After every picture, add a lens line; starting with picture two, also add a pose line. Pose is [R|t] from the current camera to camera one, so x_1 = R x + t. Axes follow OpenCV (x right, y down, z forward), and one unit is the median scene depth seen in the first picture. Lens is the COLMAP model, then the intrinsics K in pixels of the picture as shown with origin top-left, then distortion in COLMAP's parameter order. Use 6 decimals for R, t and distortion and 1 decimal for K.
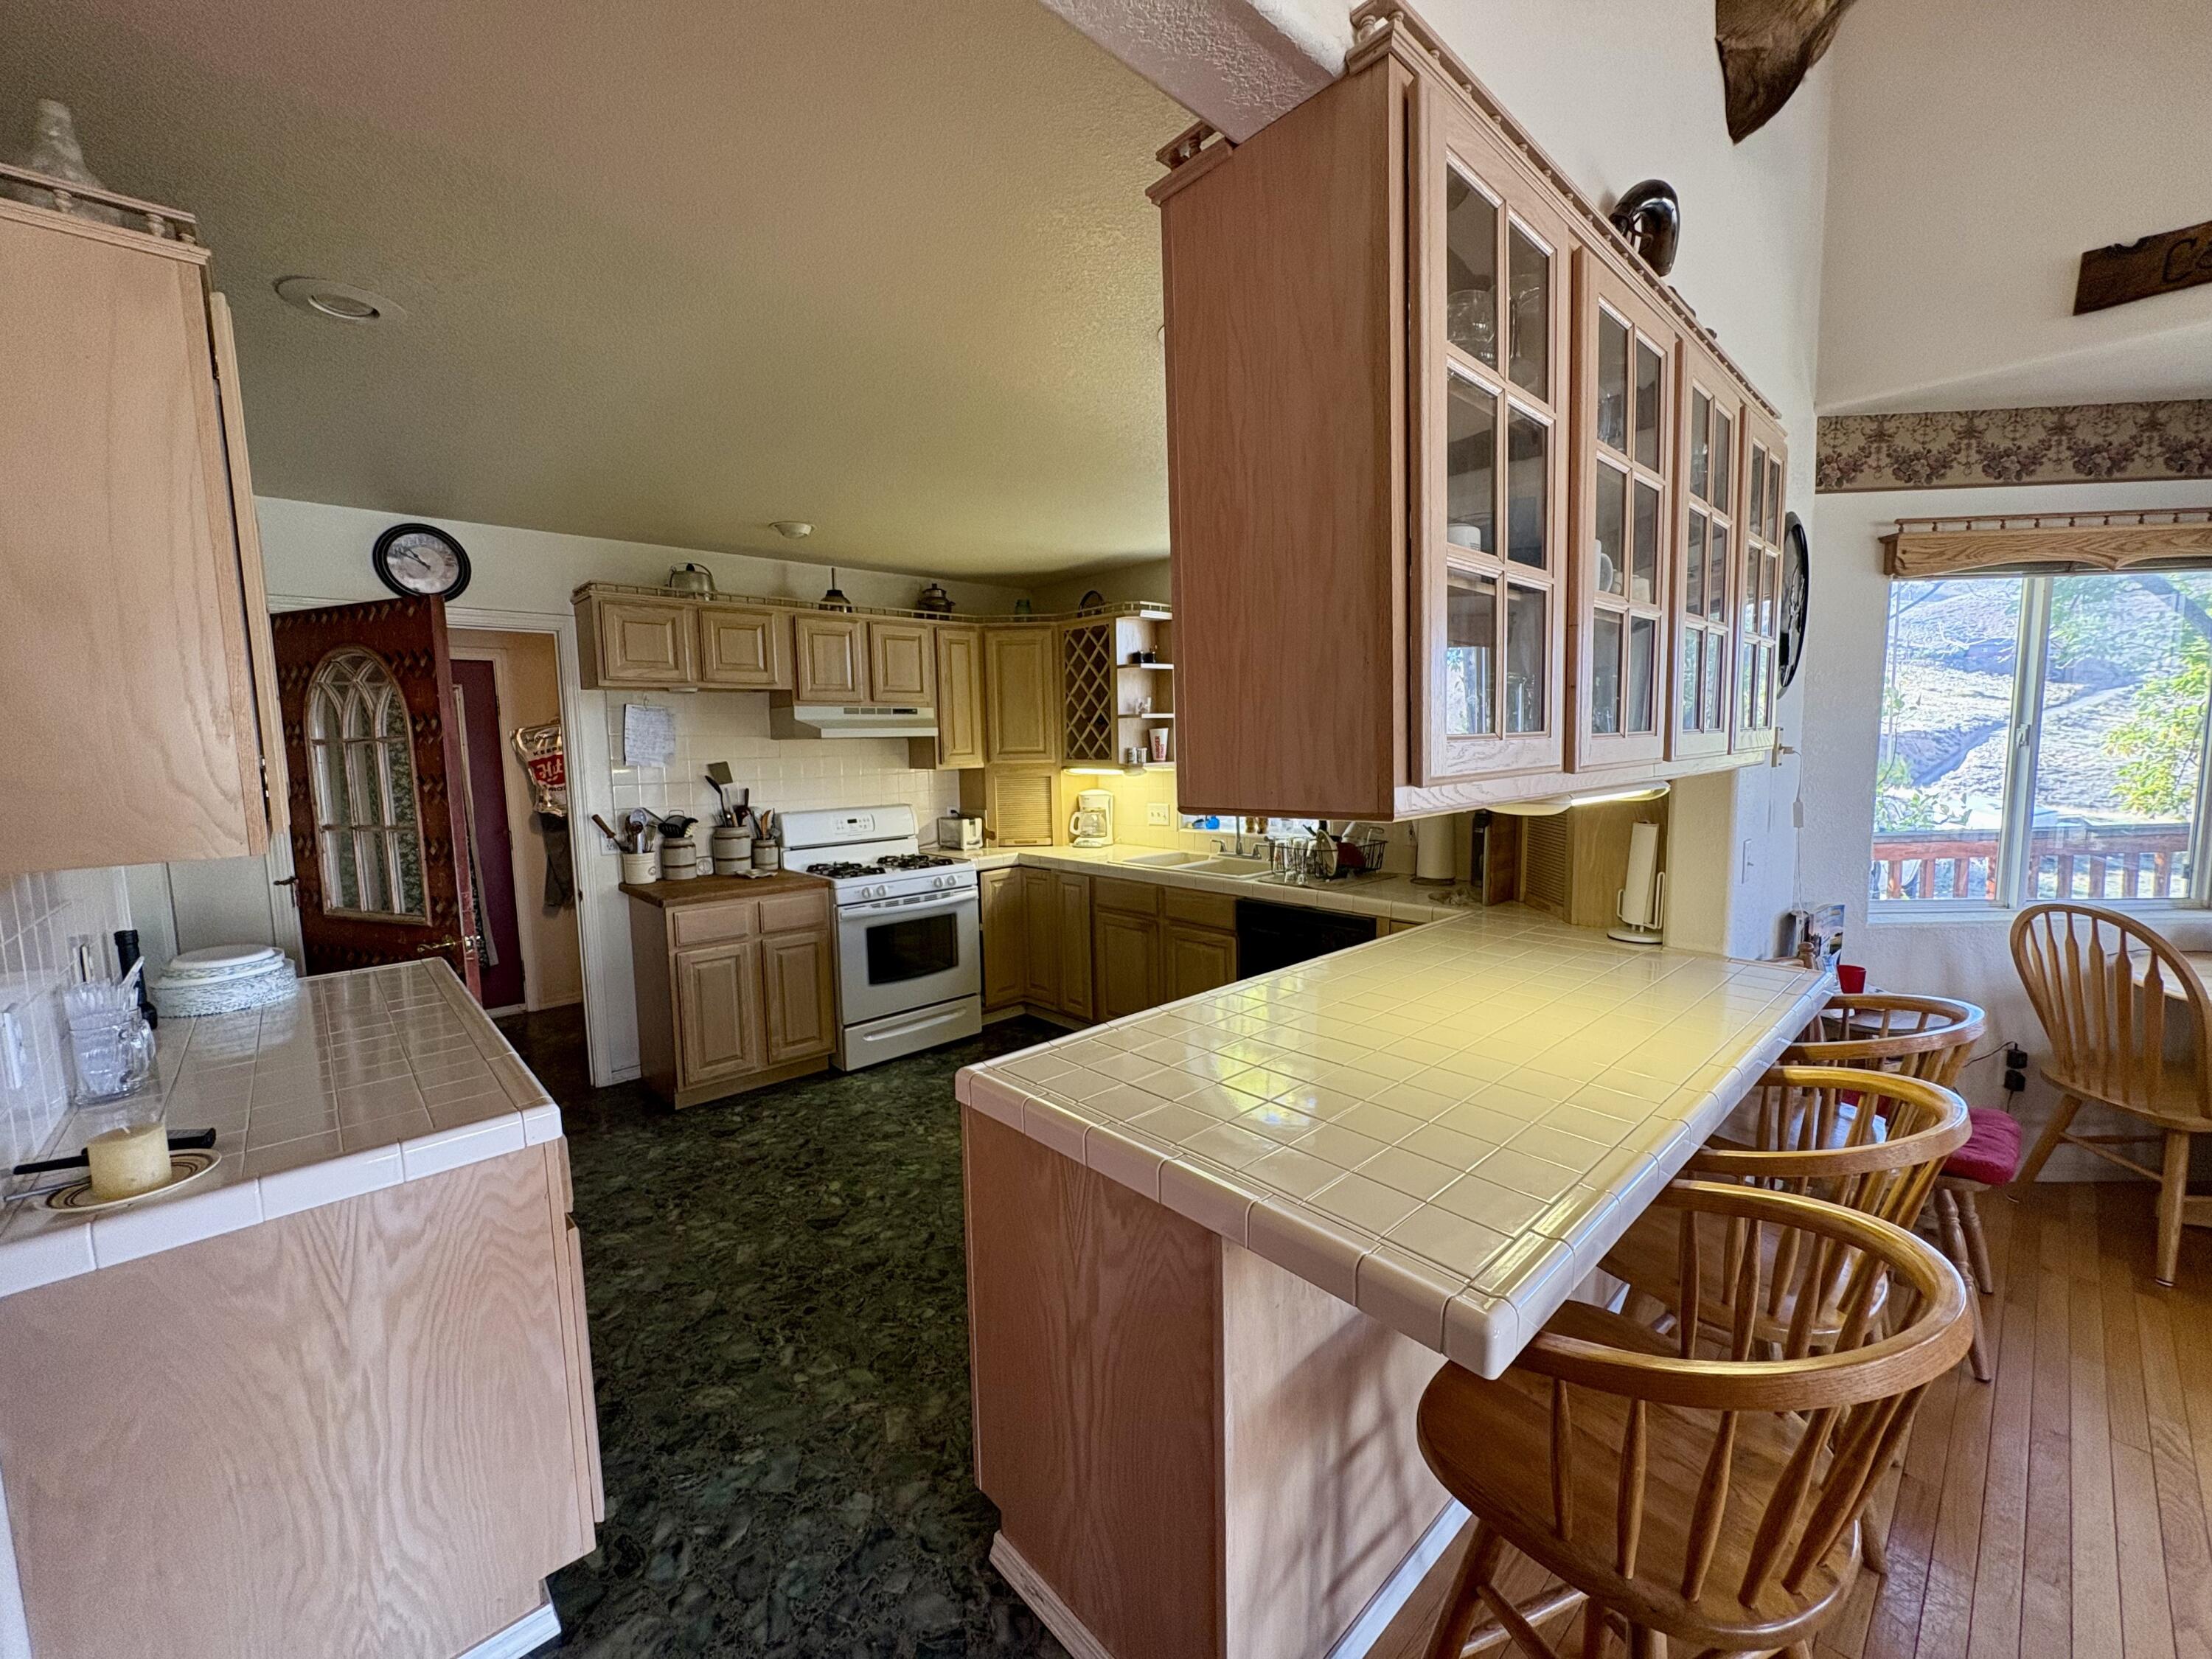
lens RADIAL K [[879.6, 0, 1108.6], [0, 879.6, 824.8], [0, 0, 1]] dist [0.003786, -0.000344]
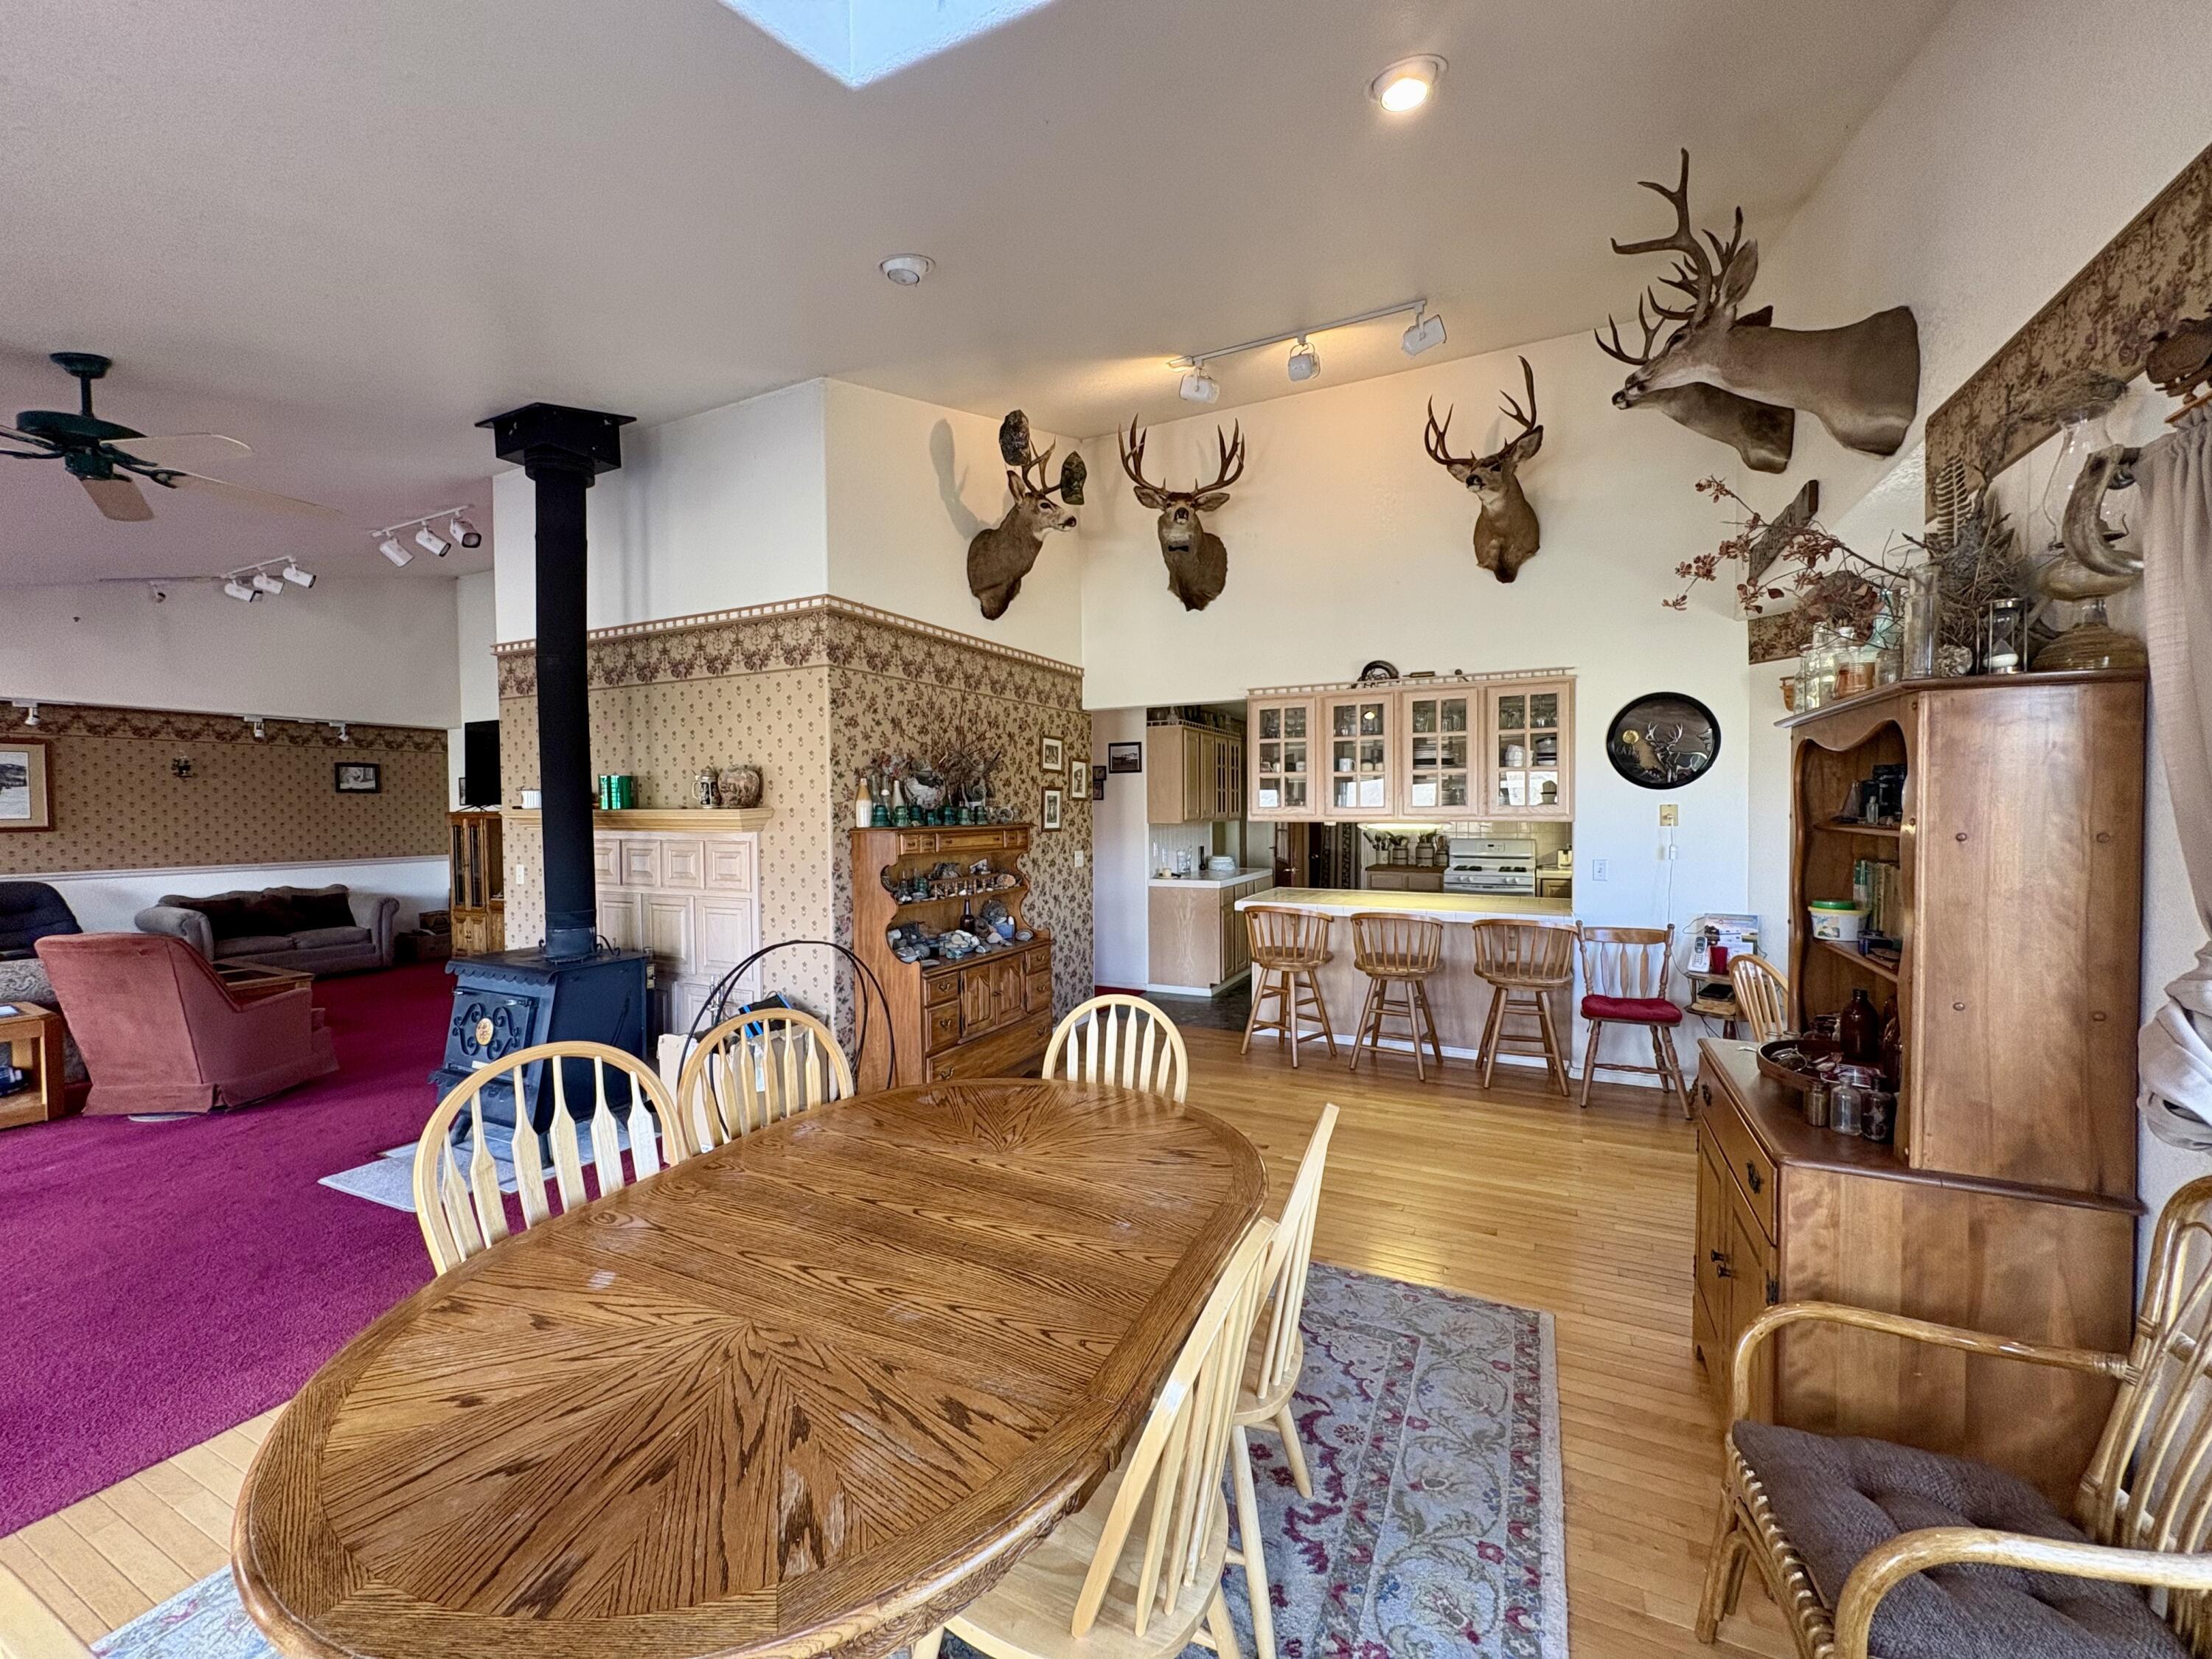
lens RADIAL K [[879.6, 0, 1106.3], [0, 879.6, 832.0], [0, 0, 1]] dist [0.003786, -0.000344]
pose [[0.352372, 0.046729, -0.934693, 1.323702], [-0.092248, 0.995623, 0.014999, 0.015892], [0.931302, 0.080938, 0.355140, -0.467418]]
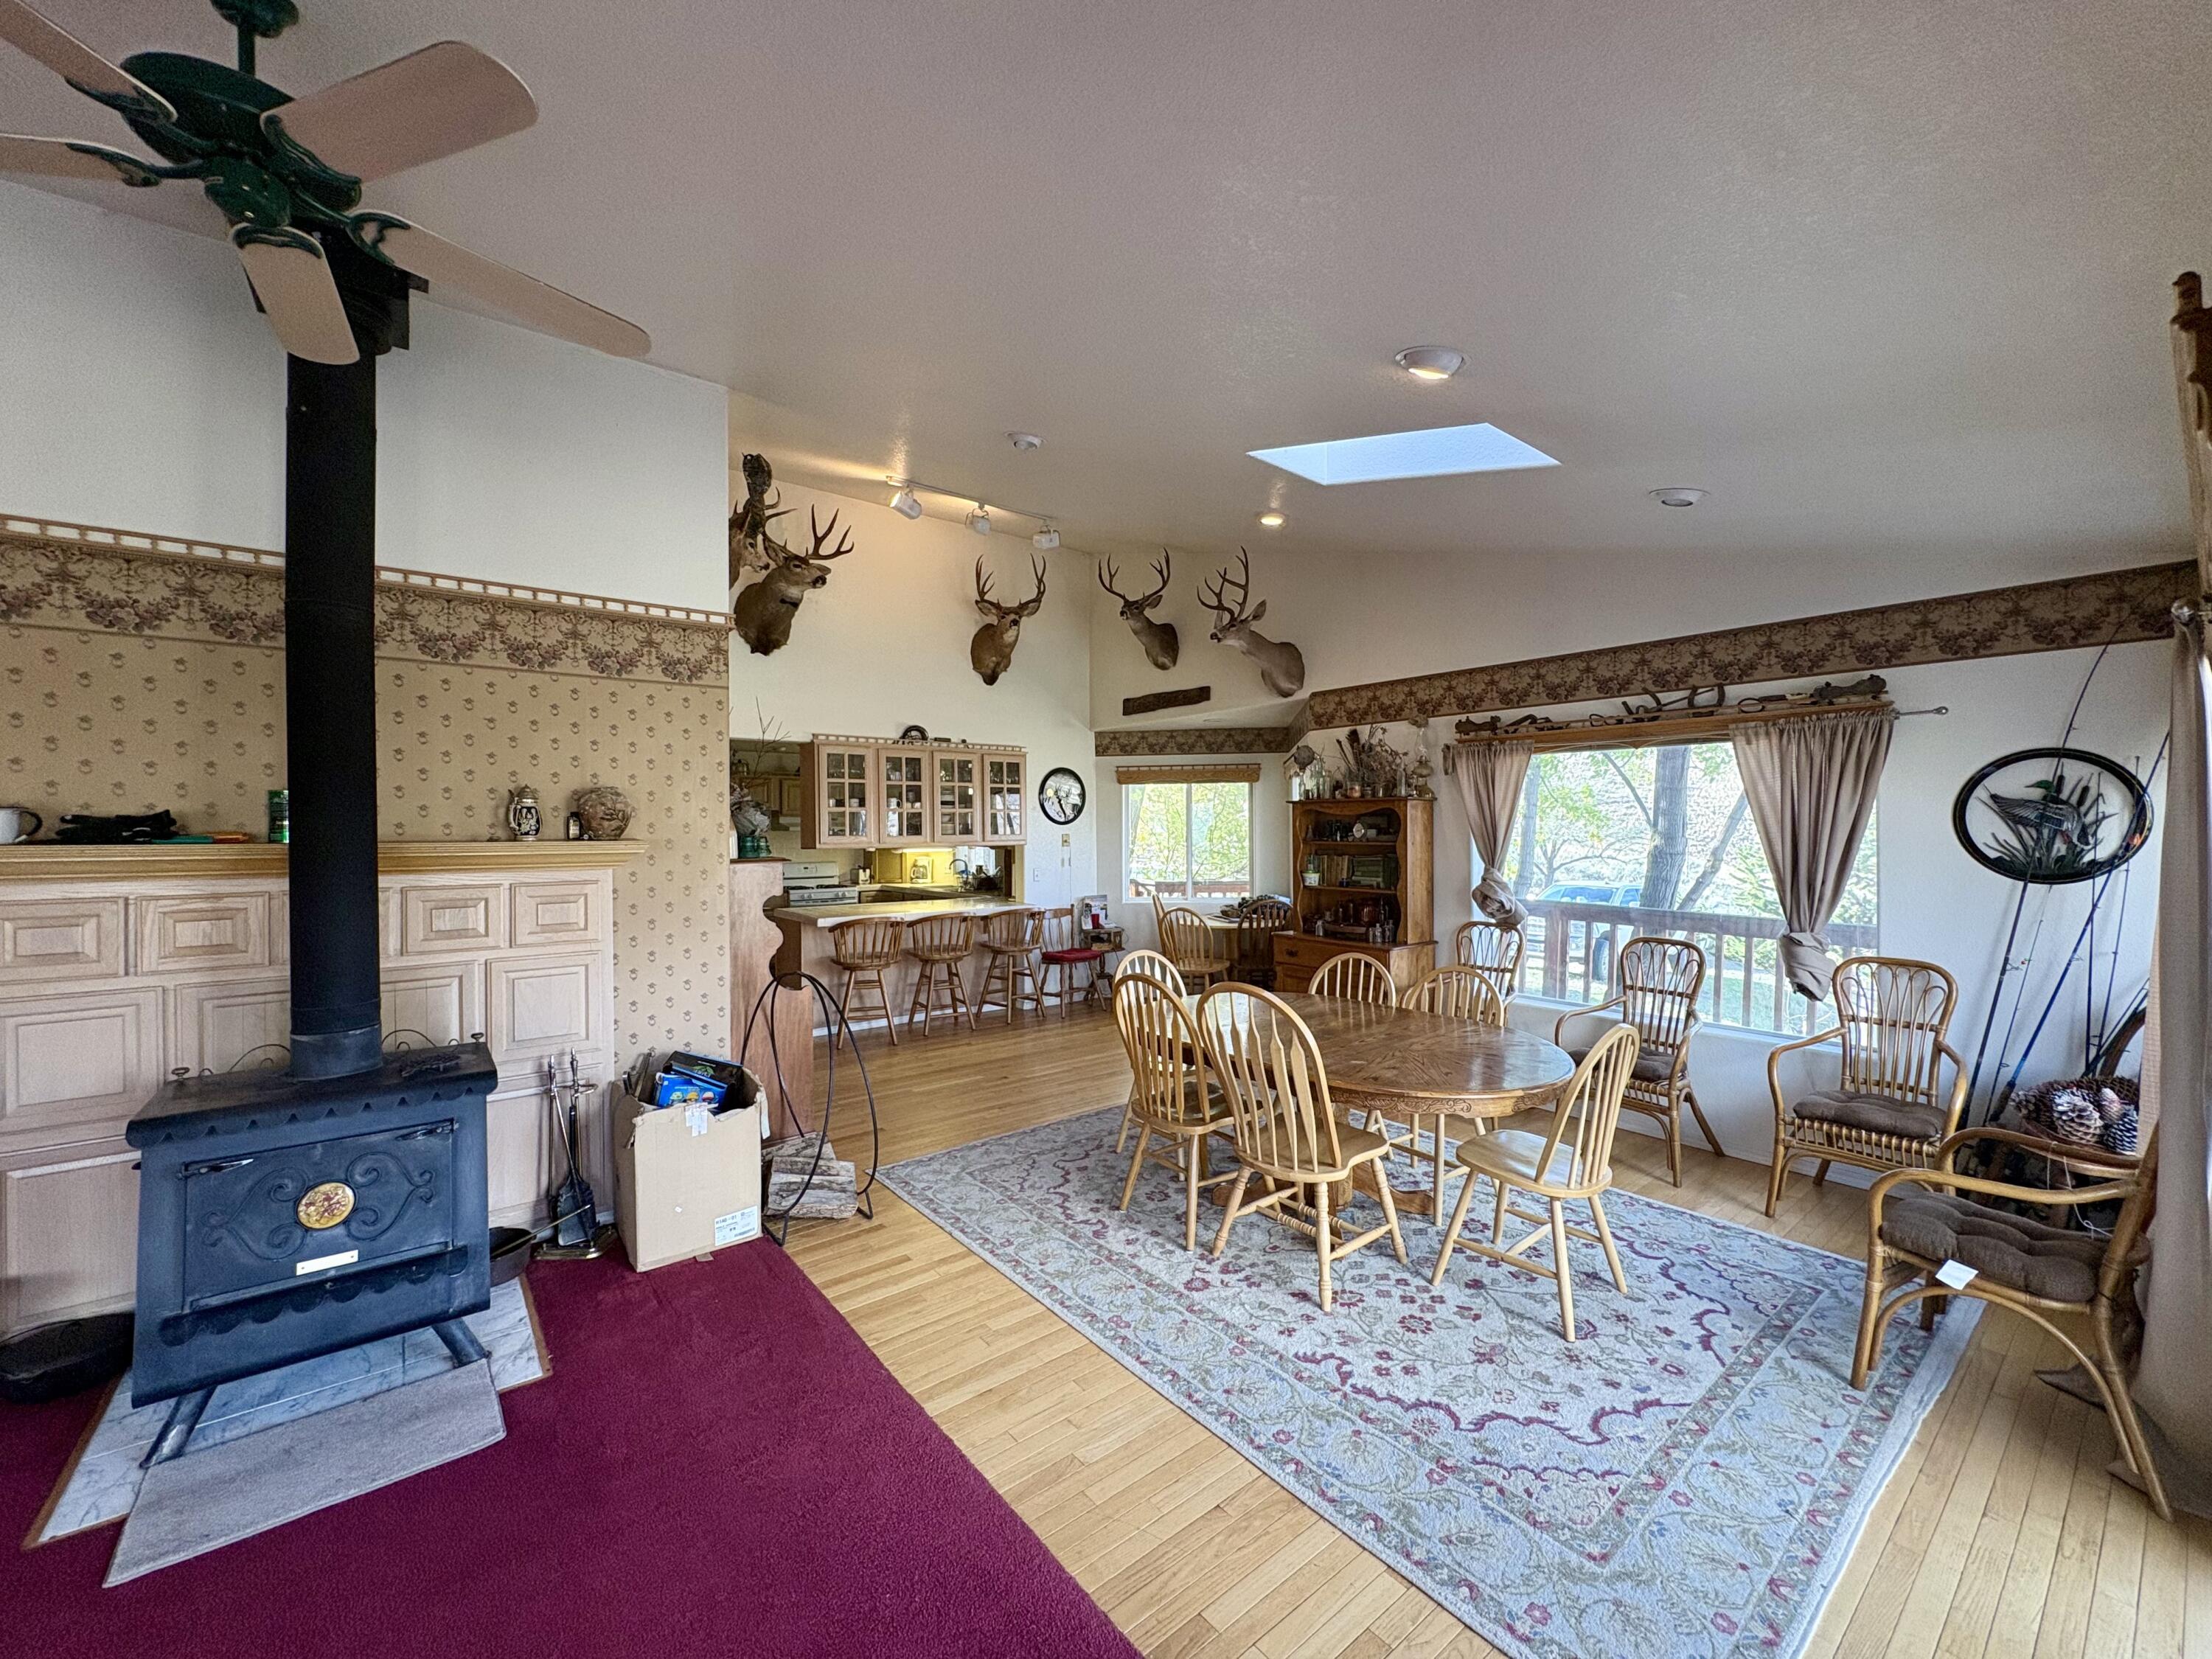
lens RADIAL K [[879.6, 0, 1112.8], [0, 879.6, 829.1], [0, 0, 1]] dist [0.003786, -0.000344]
pose [[0.996582, 0.016259, -0.080989, 0.756054], [-0.023946, 0.995202, -0.094871, 0.103474], [0.079058, 0.096486, 0.992190, -1.321465]]
